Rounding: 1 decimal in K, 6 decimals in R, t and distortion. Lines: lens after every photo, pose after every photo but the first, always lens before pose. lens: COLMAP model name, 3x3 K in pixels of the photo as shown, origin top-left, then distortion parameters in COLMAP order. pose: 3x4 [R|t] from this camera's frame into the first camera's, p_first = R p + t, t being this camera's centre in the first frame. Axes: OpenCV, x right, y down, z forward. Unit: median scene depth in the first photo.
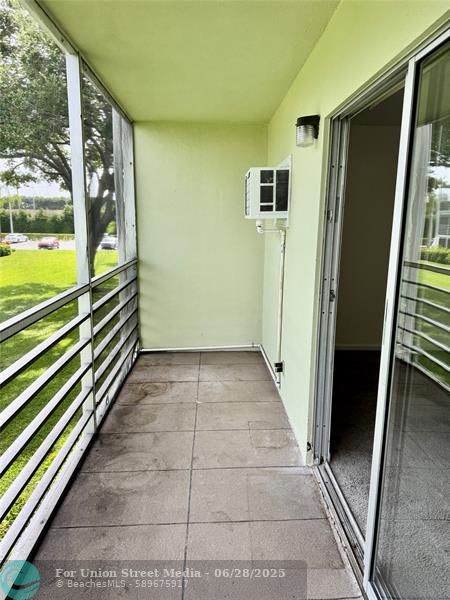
lens RADIAL K [[423.3, 0, 225.4], [0, 423.3, 300.8], [0, 0, 1]] dist [0.023698, -0.037544]
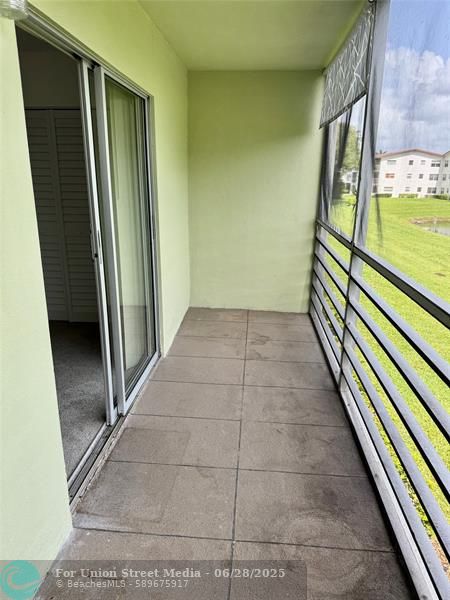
lens RADIAL K [[423.3, 0, 224.7], [0, 423.3, 300.8], [0, 0, 1]] dist [0.023698, -0.037544]
pose [[-0.993473, -0.054086, 0.100434, -0.125824], [-0.001143, 0.885124, 0.465354, -0.306293], [-0.114066, 0.462201, -0.879408, 1.564795]]
